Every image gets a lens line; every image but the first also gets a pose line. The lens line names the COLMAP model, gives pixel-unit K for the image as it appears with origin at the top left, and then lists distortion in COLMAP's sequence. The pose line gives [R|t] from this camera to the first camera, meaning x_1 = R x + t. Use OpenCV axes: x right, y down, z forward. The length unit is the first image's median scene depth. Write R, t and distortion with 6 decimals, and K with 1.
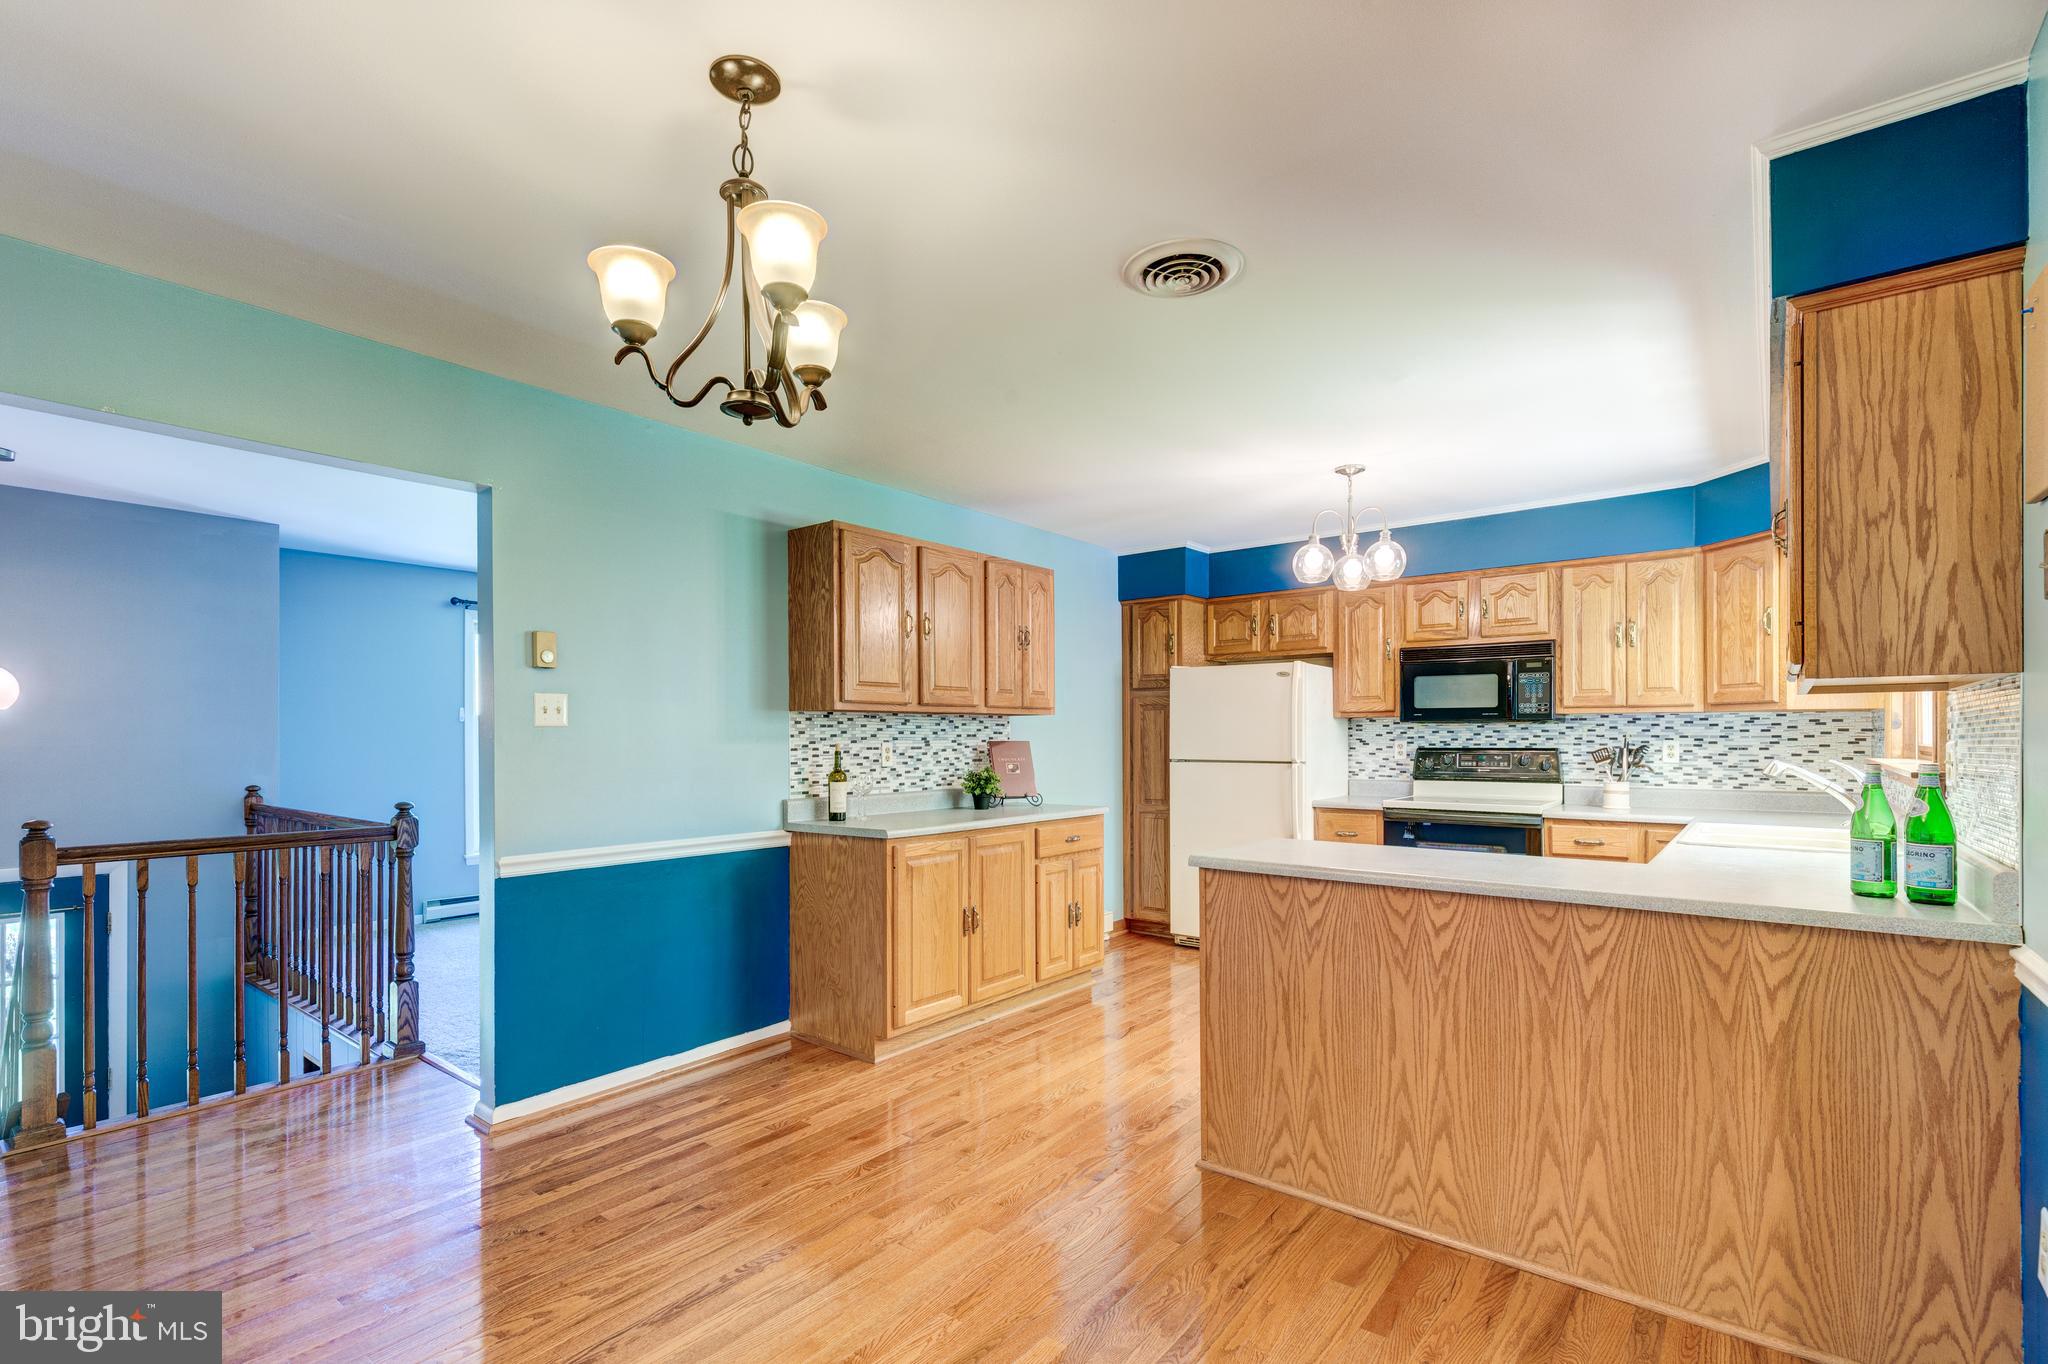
lens RADIAL K [[962.7, 0, 1019.7], [0, 962.7, 732.8], [0, 0, 1]] dist [0.003217, 0.000673]
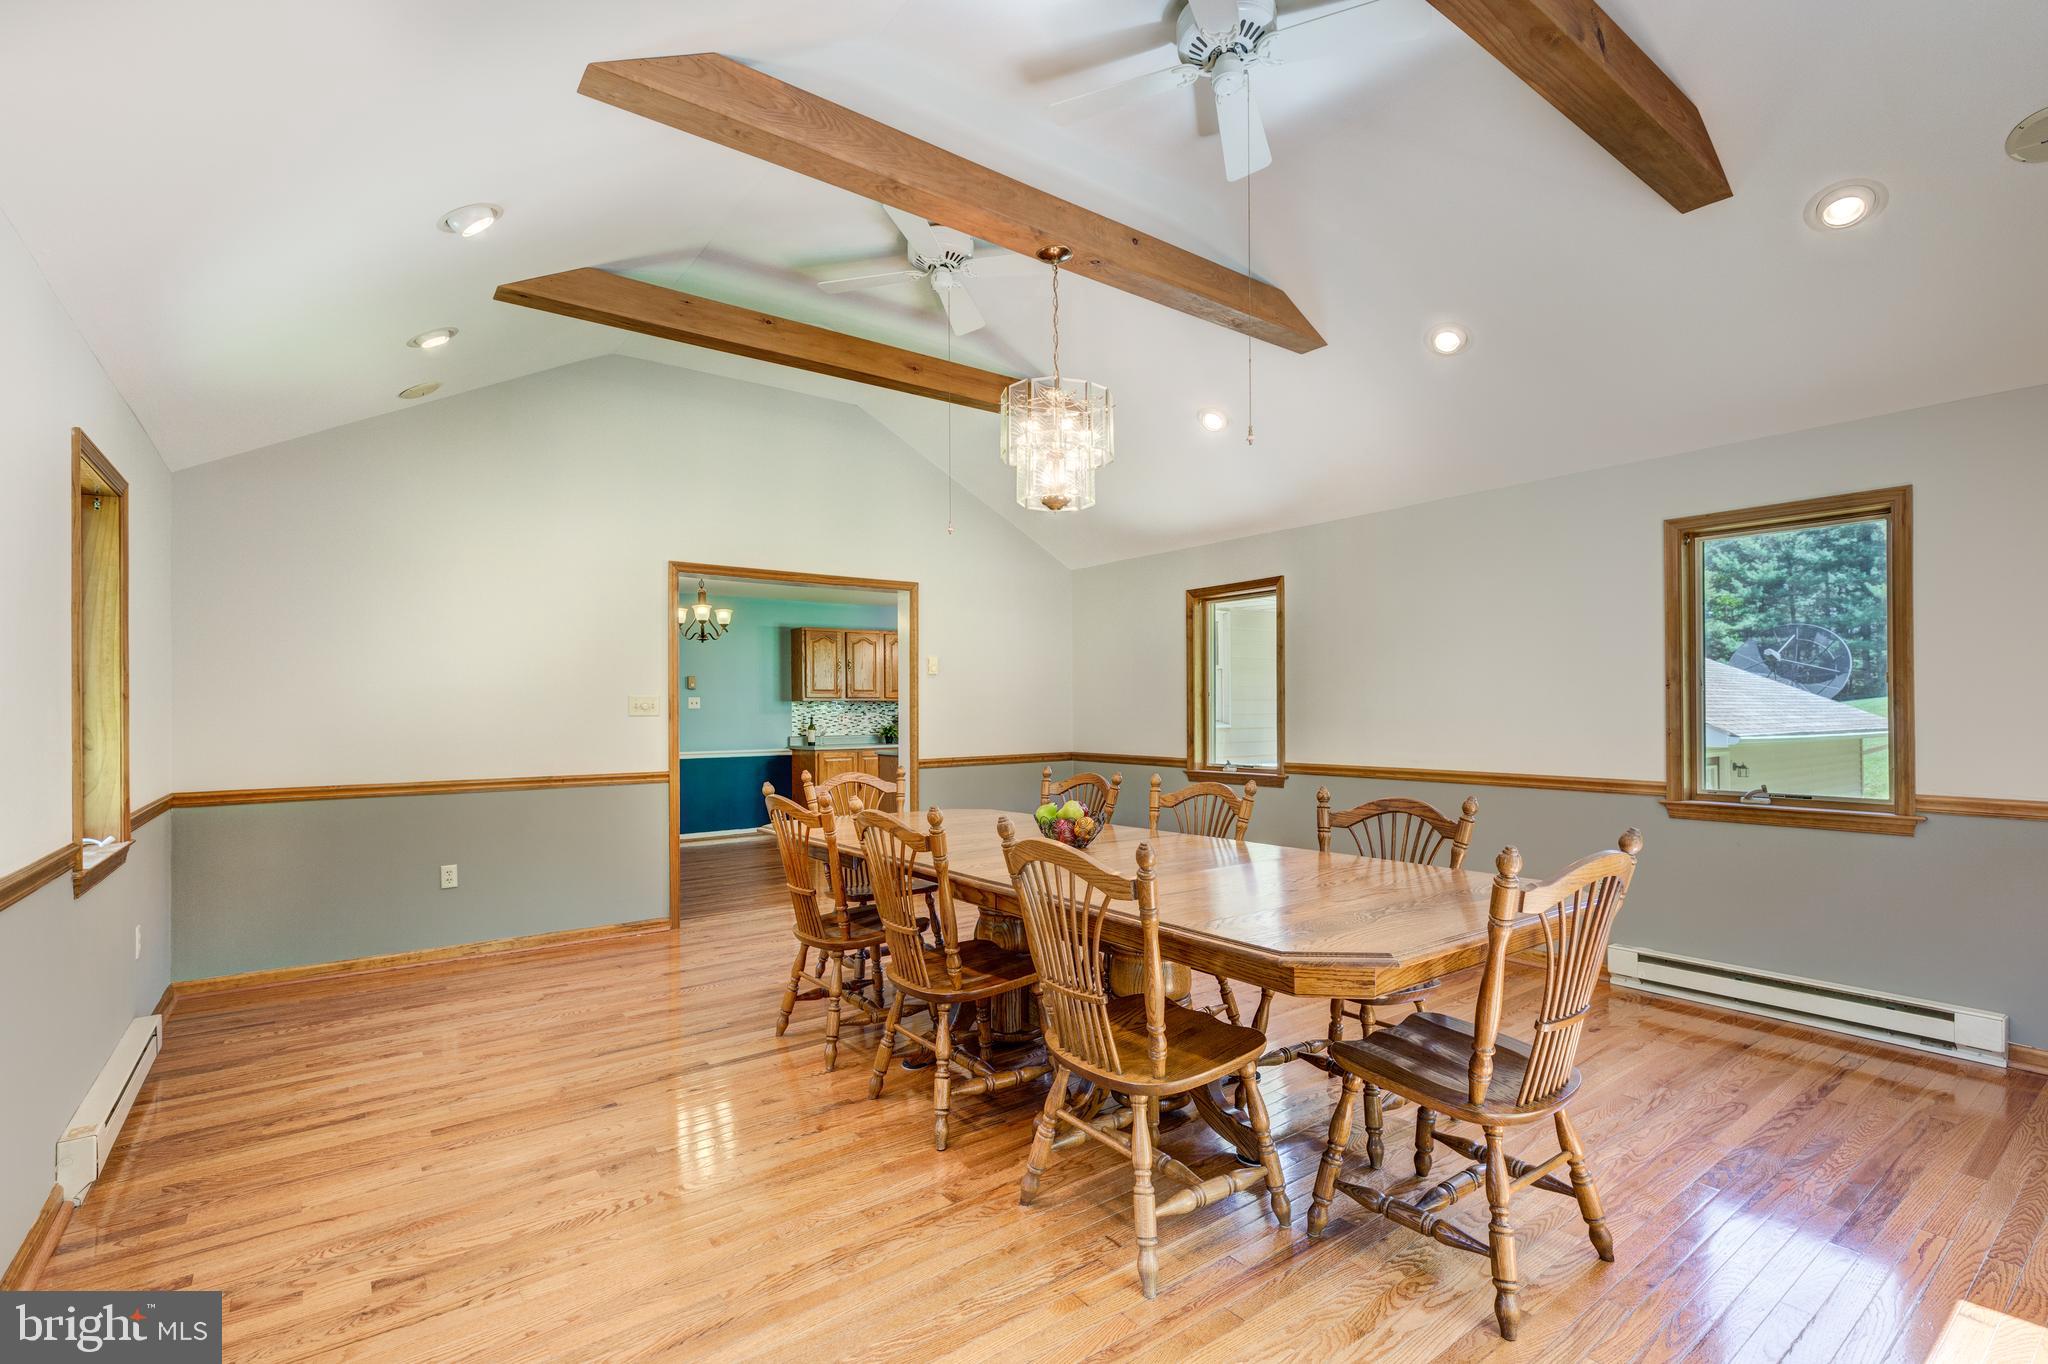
lens RADIAL K [[921.6, 0, 1010.9], [0, 921.6, 684.2], [0, 0, 1]] dist [0.007856, -0.002436]
pose [[0.966218, -0.013173, -0.257391, 1.220081], [0.006983, 0.999664, -0.024949, -0.003735], [0.257633, 0.022309, 0.965985, -1.533976]]
